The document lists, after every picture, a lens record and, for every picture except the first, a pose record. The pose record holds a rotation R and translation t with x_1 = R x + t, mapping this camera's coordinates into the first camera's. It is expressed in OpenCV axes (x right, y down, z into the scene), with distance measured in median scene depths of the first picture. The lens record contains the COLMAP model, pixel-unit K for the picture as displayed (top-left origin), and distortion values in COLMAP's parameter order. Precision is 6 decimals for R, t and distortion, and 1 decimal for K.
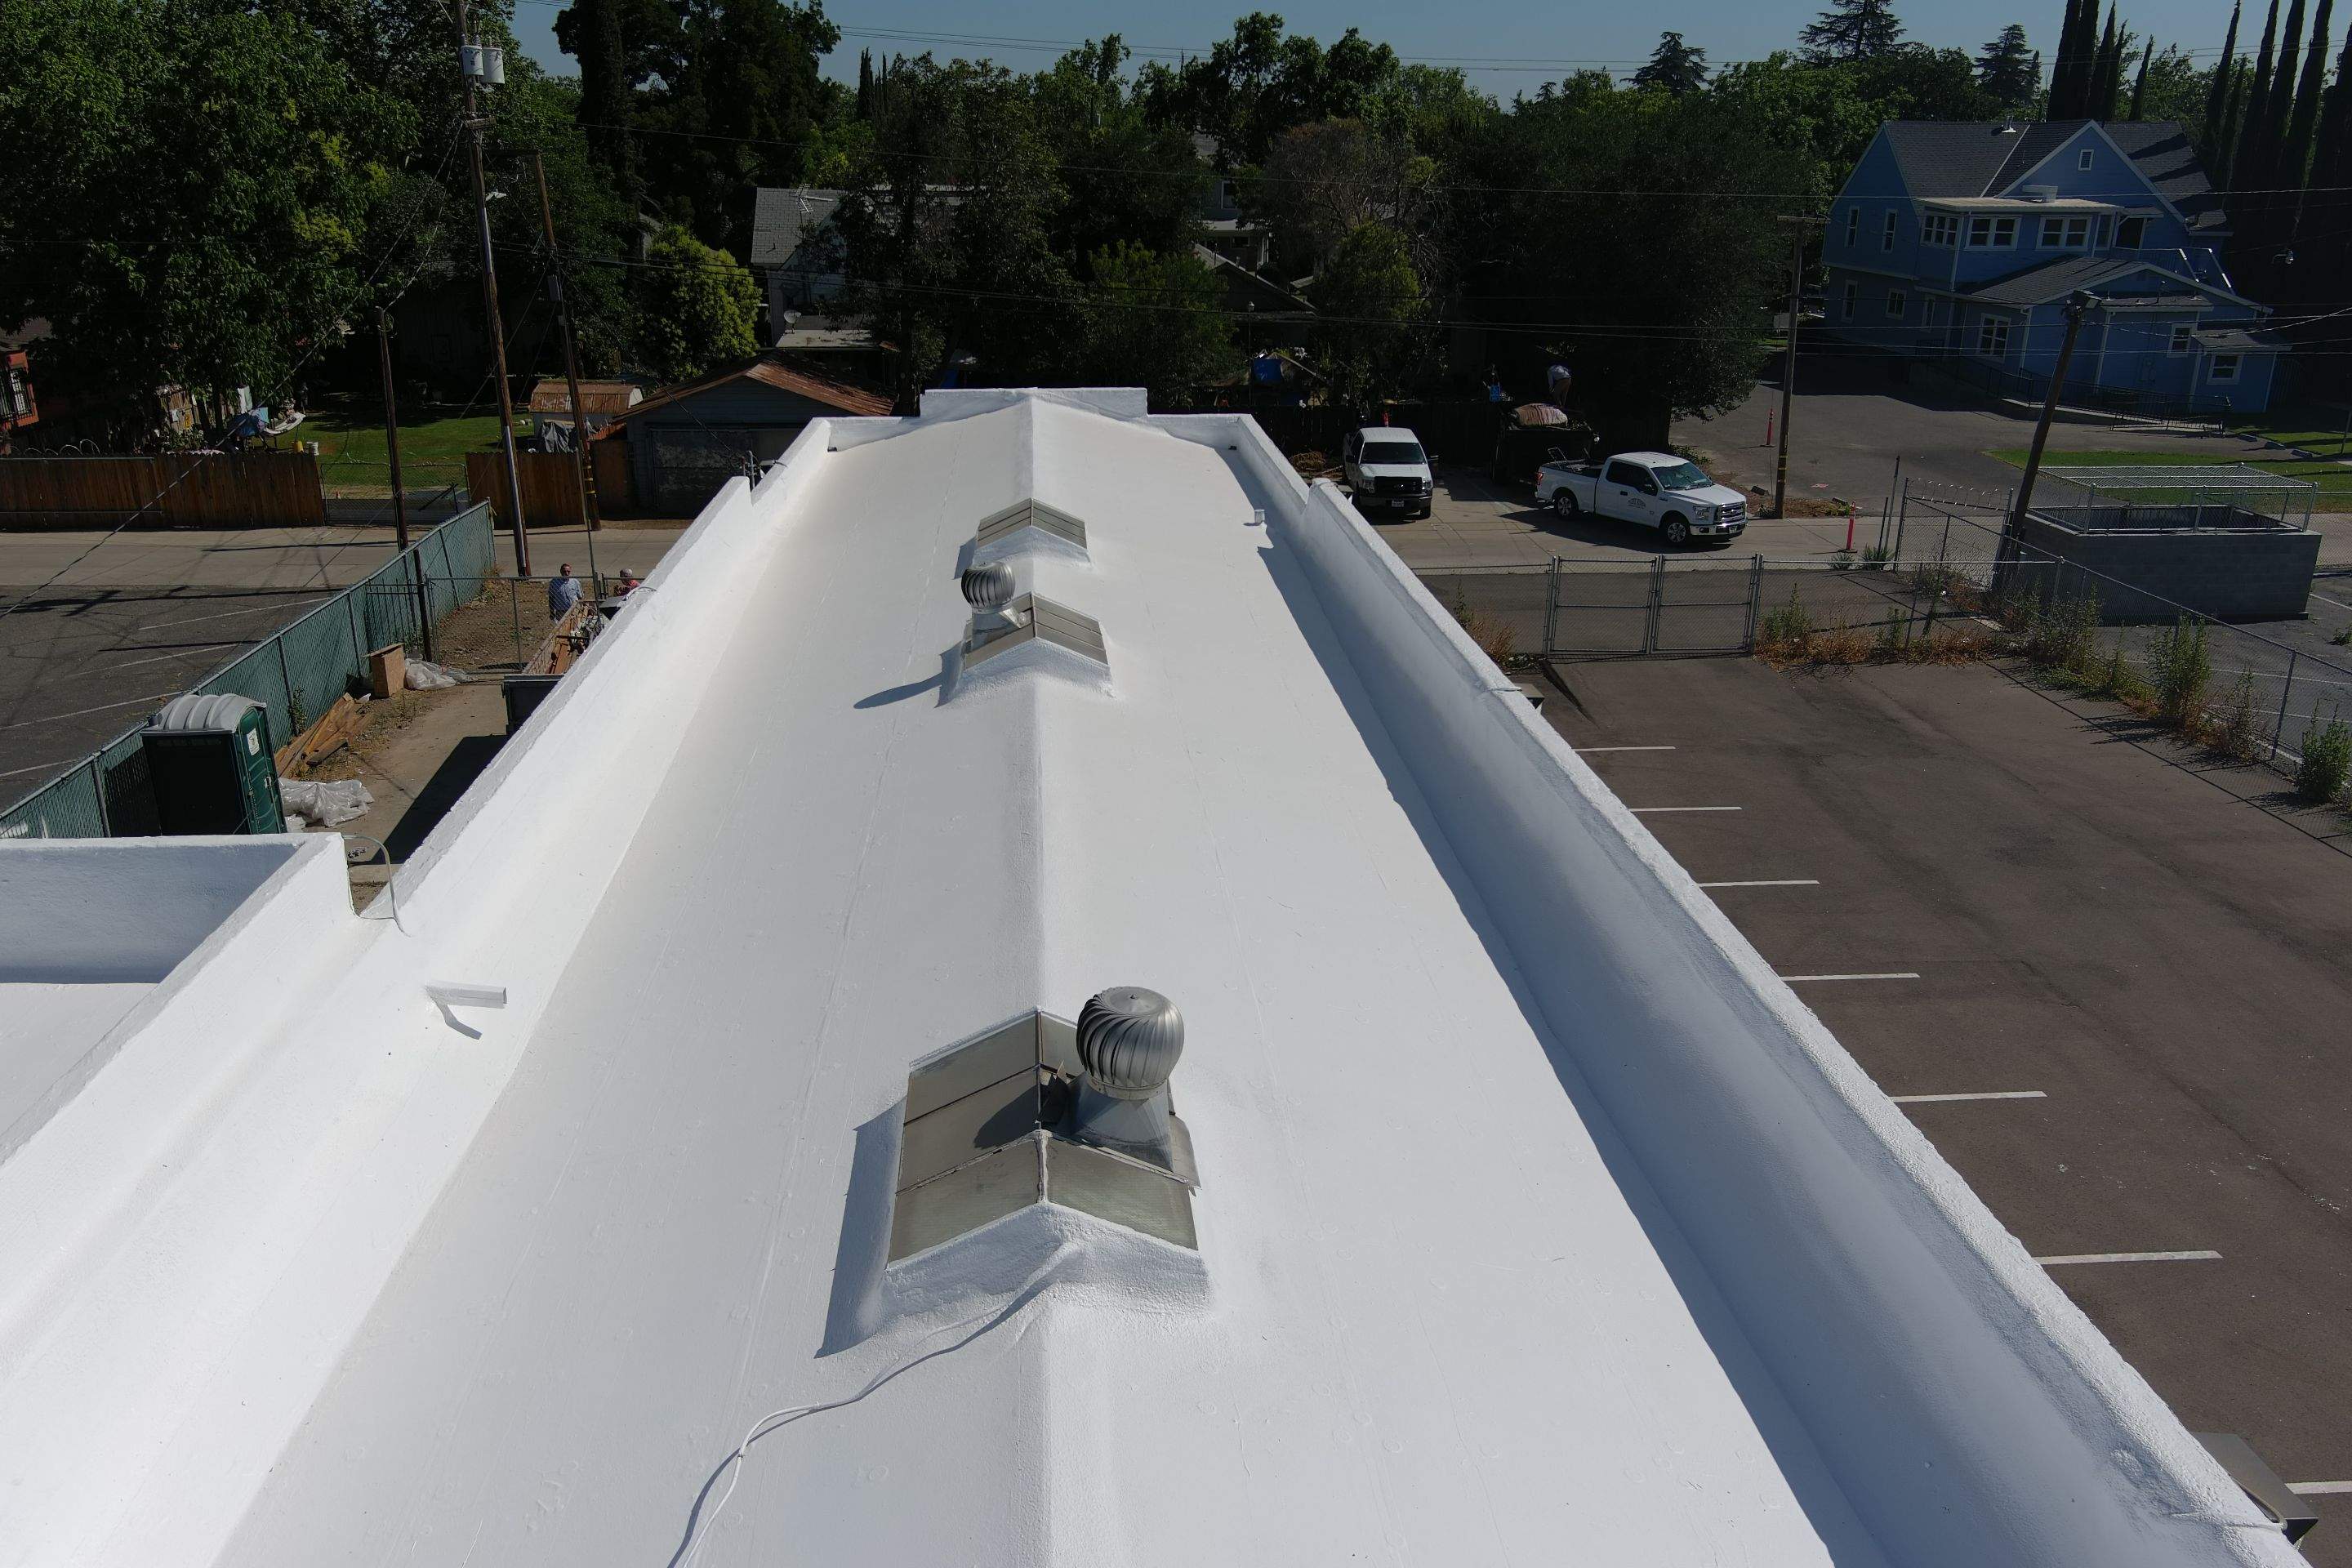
lens RADIAL K [[1829.7, 0, 1176.4], [0, 1829.7, 778.5], [0, 0, 1]] dist [0.019245, -0.014904]
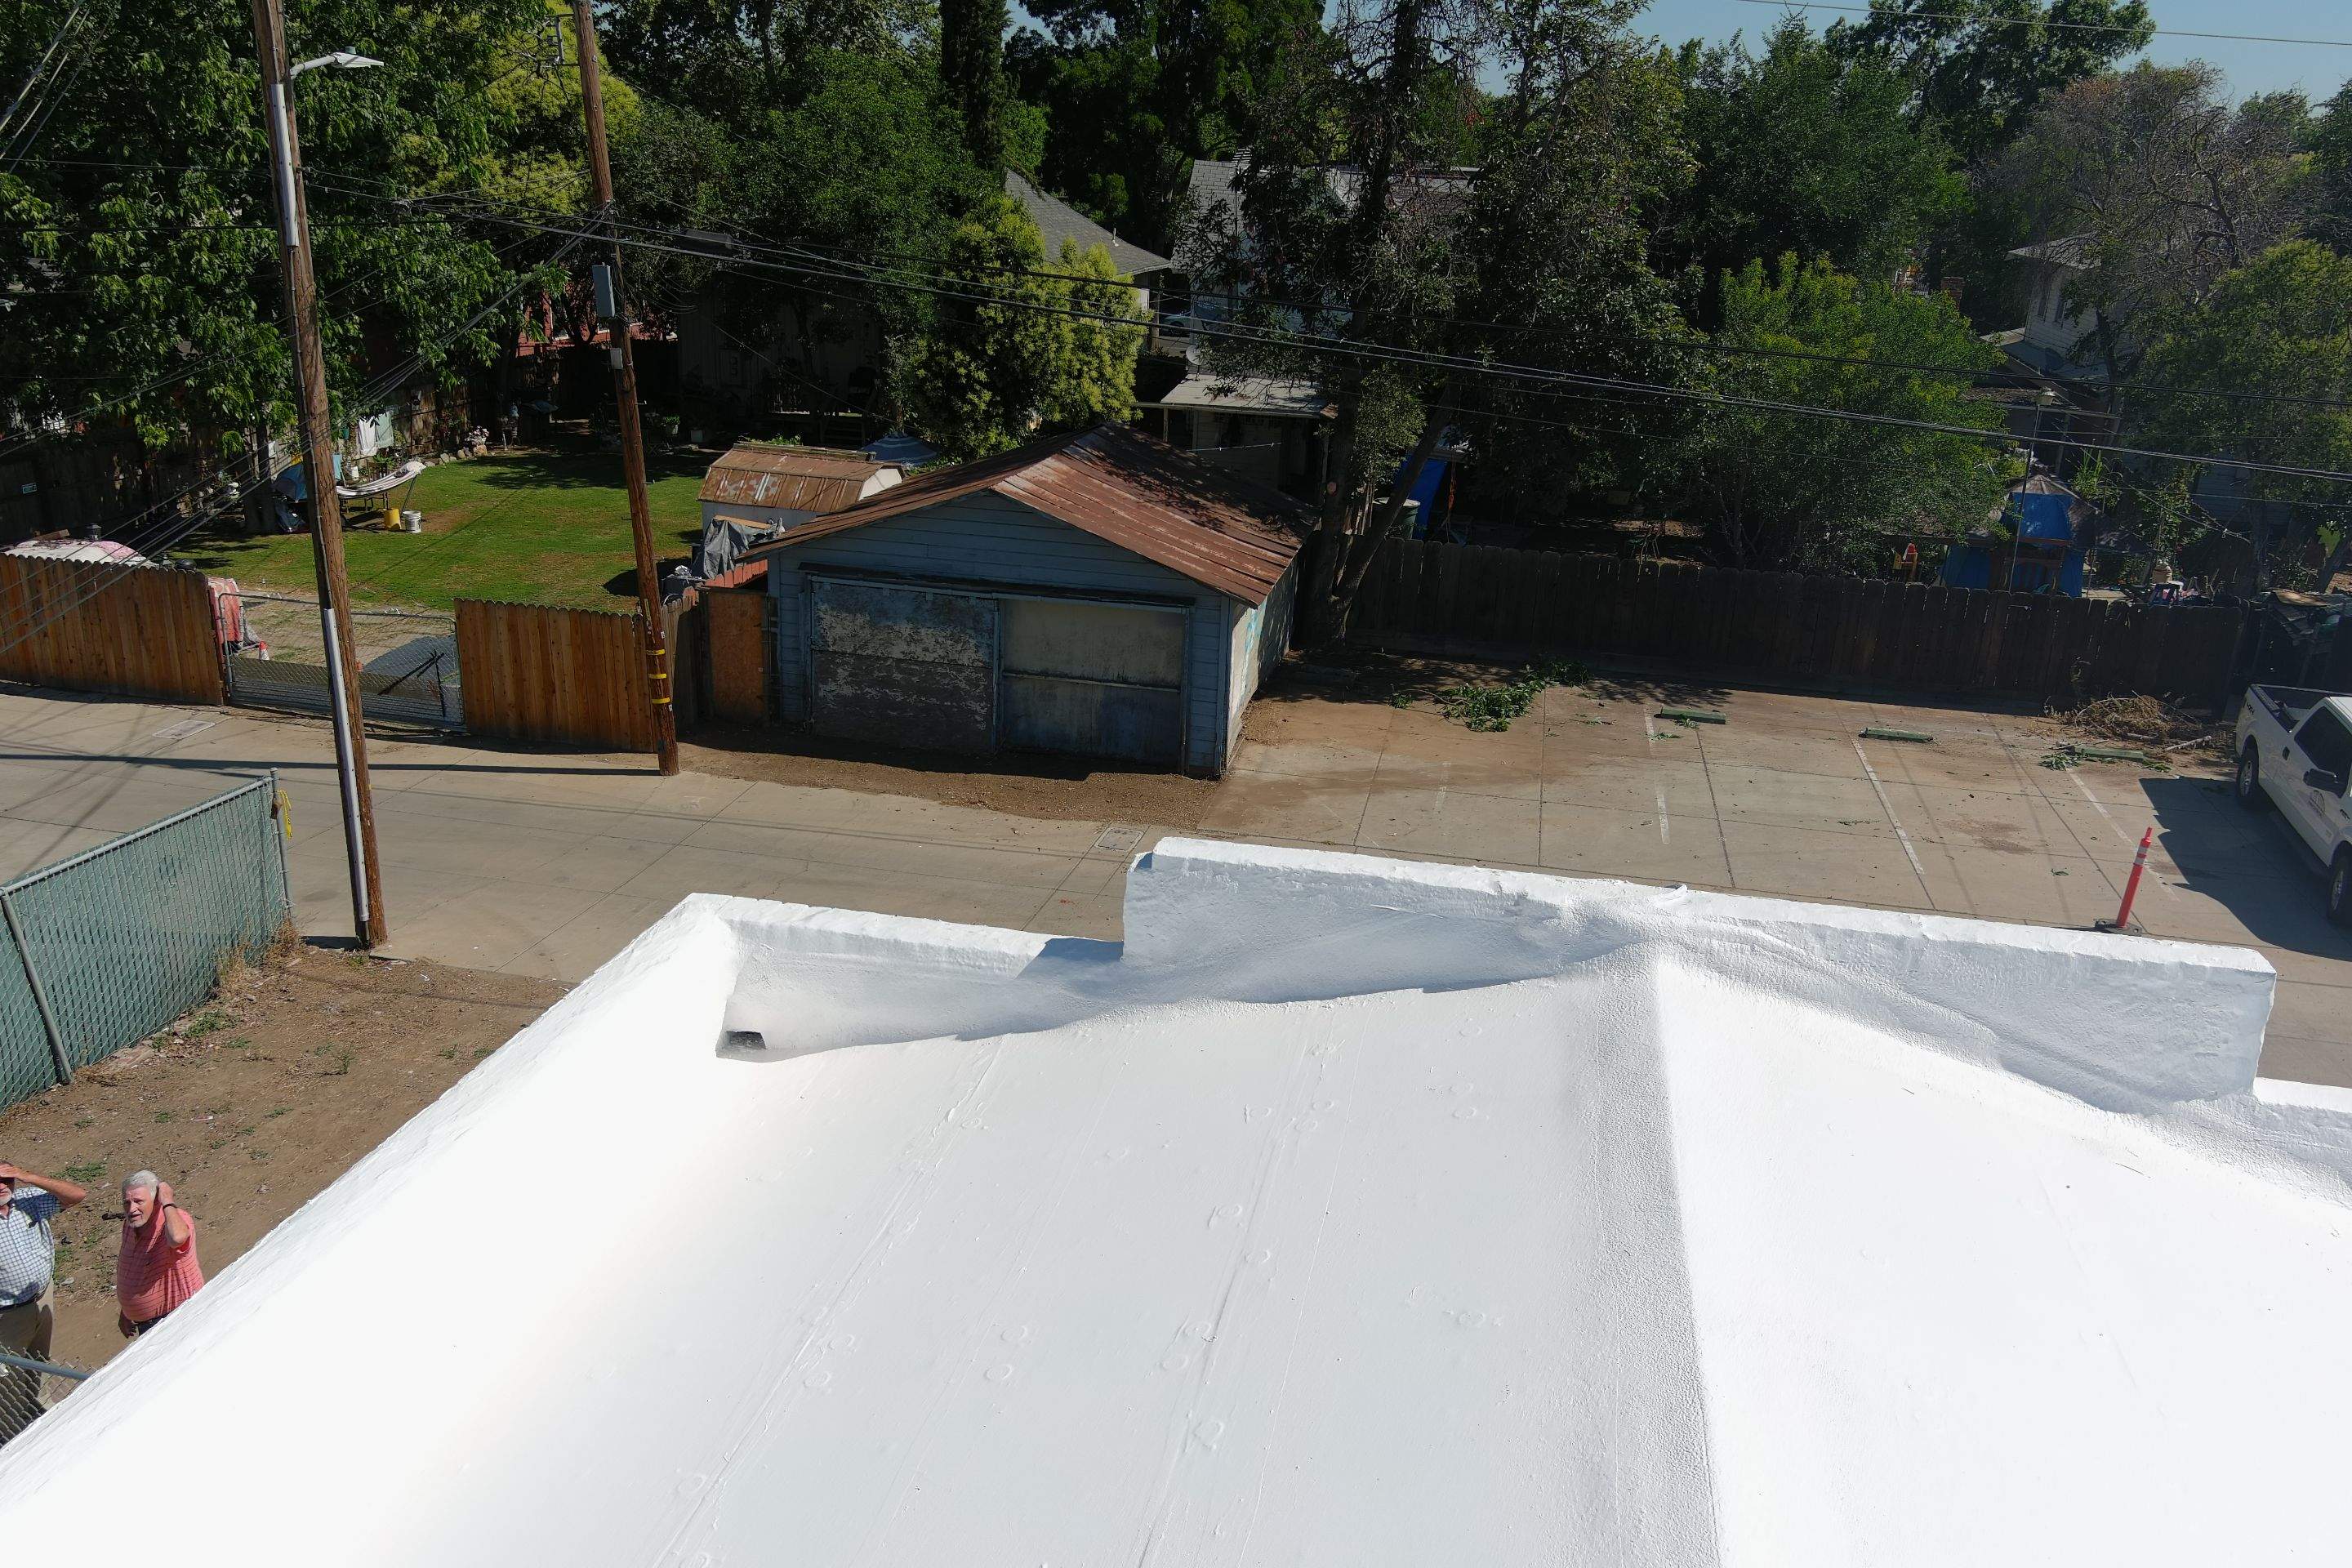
lens RADIAL K [[1829.7, 0, 1166.8], [0, 1829.7, 772.2], [0, 0, 1]] dist [0.019245, -0.014904]
pose [[0.959062, 0.118974, -0.256992, -0.053401], [-0.122312, 0.992487, 0.003015, -0.145864], [0.255420, 0.028541, 0.966409, 0.520463]]
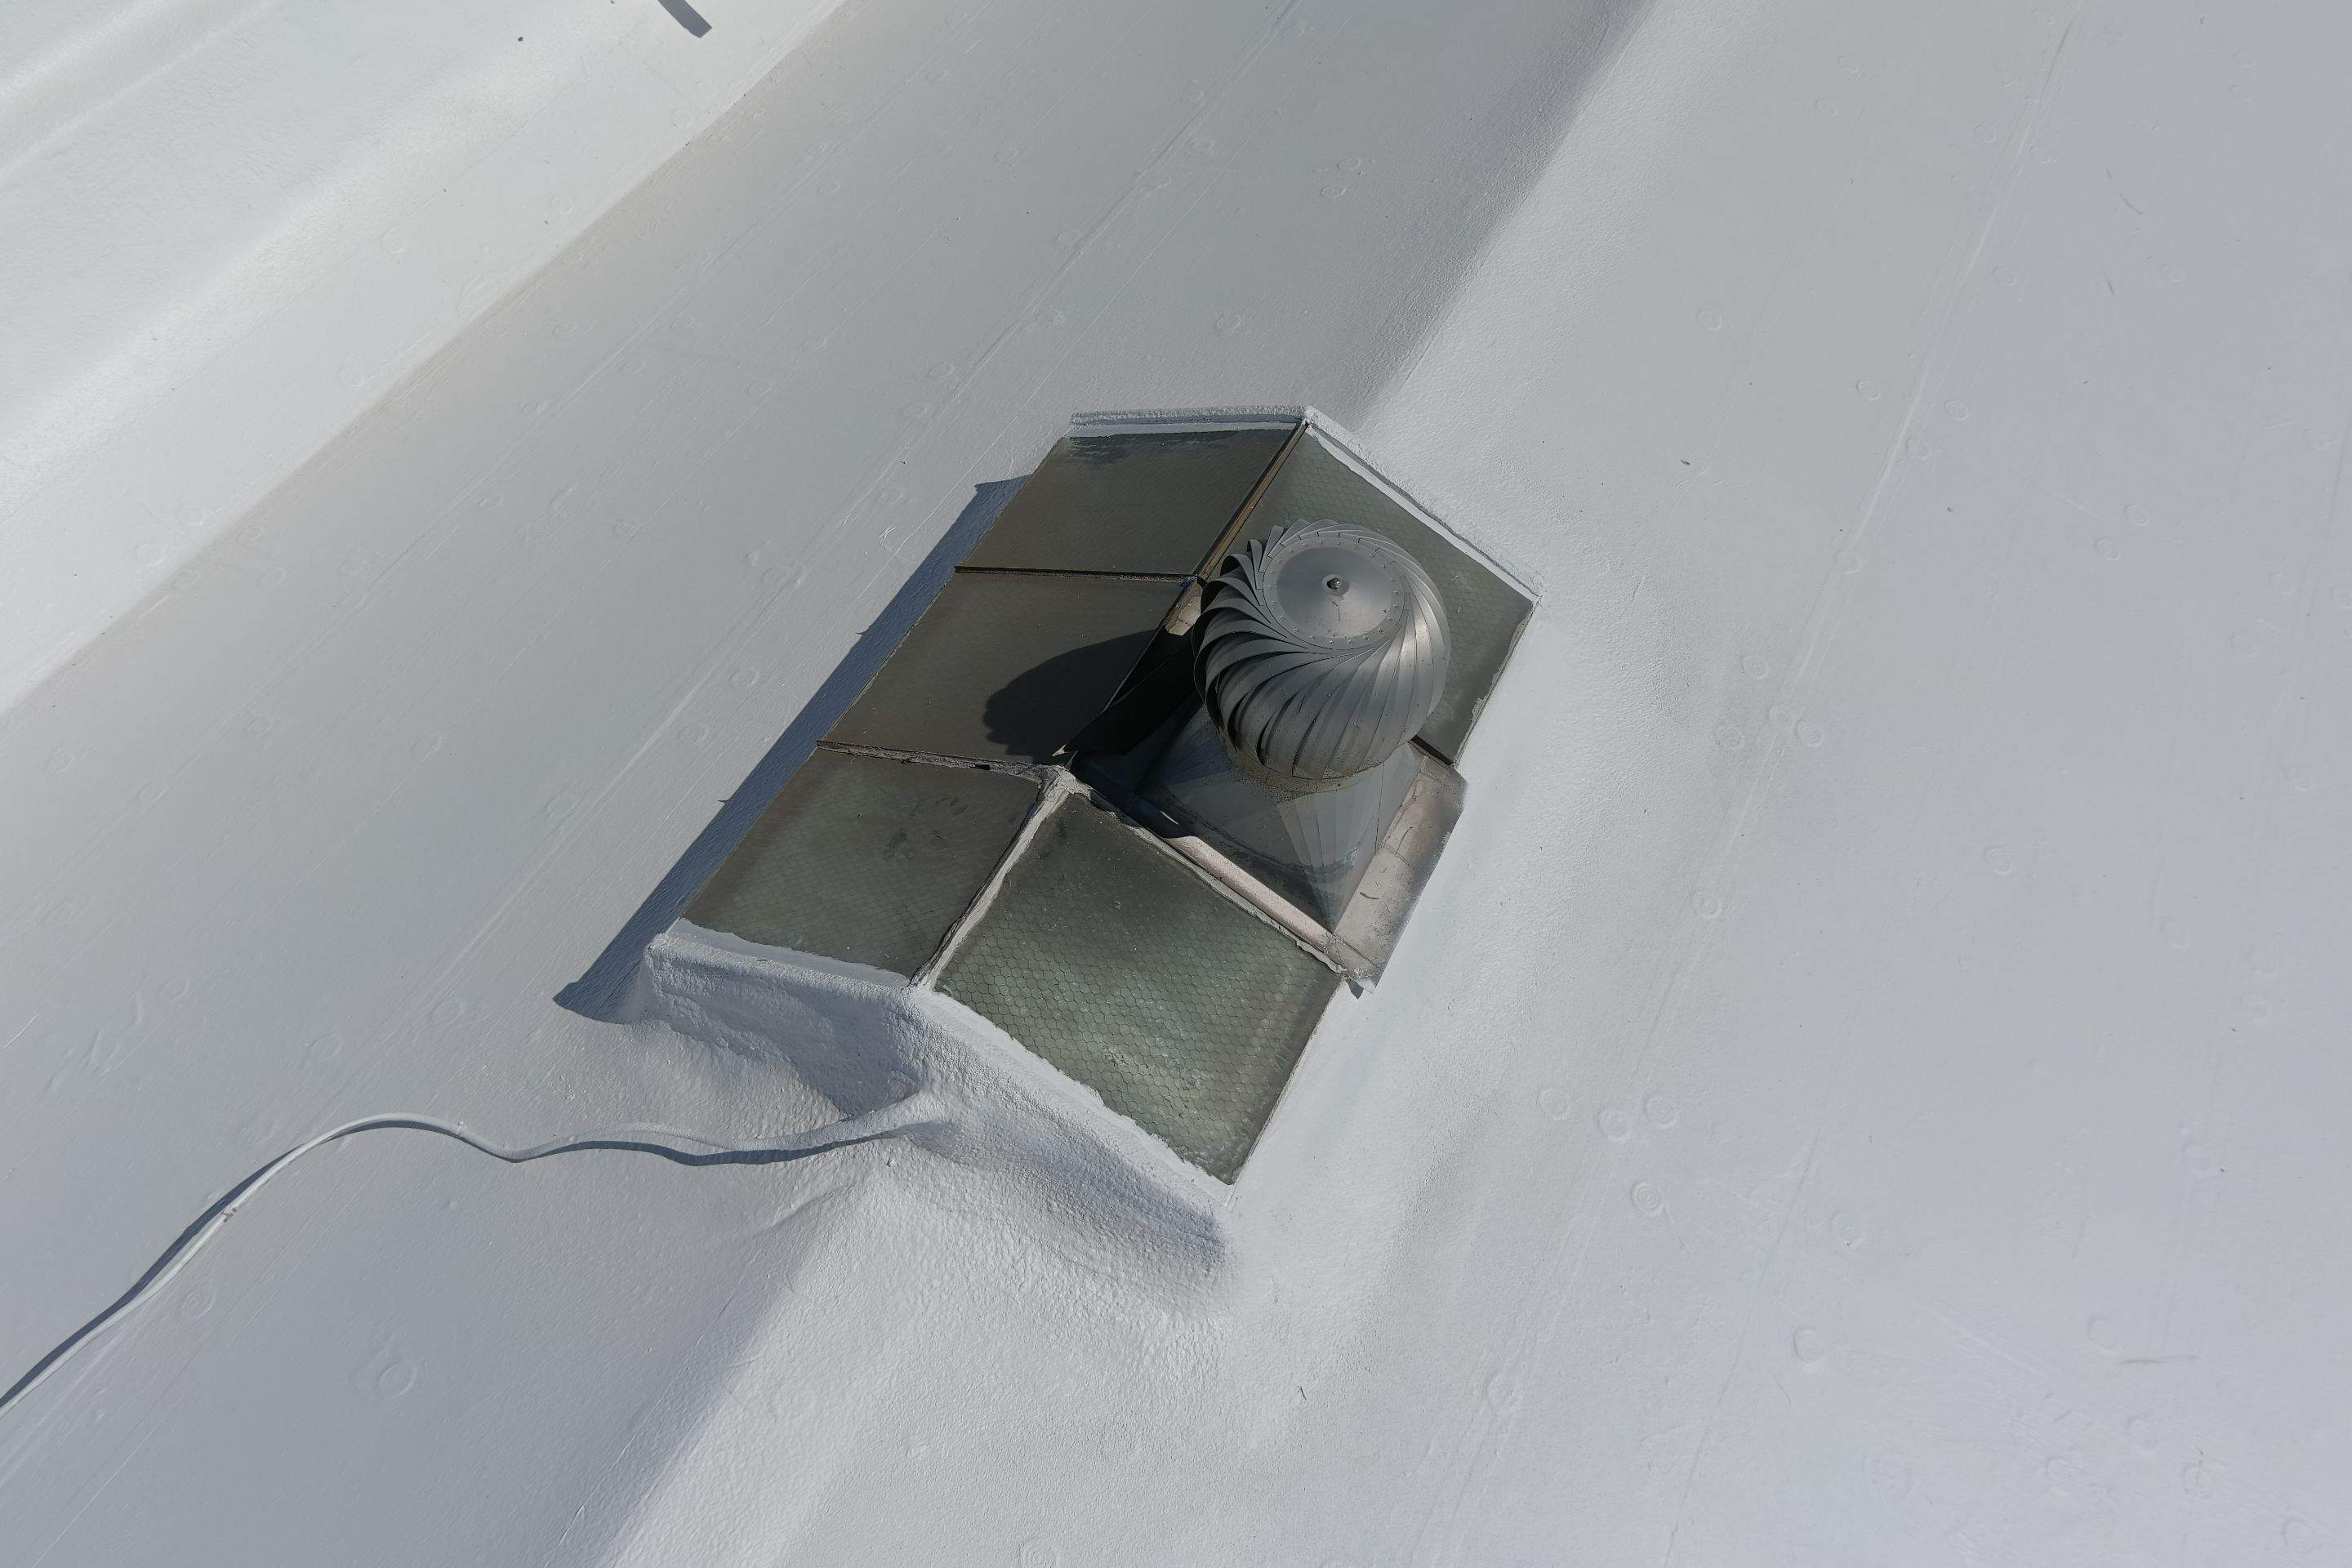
lens RADIAL K [[1829.7, 0, 1181.6], [0, 1829.7, 785.9], [0, 0, 1]] dist [0.019245, -0.014904]
pose [[0.844511, 0.429641, -0.319701, 0.015763], [-0.168943, 0.780222, 0.602256, -0.013721], [0.508192, -0.454601, 0.731491, 0.107250]]
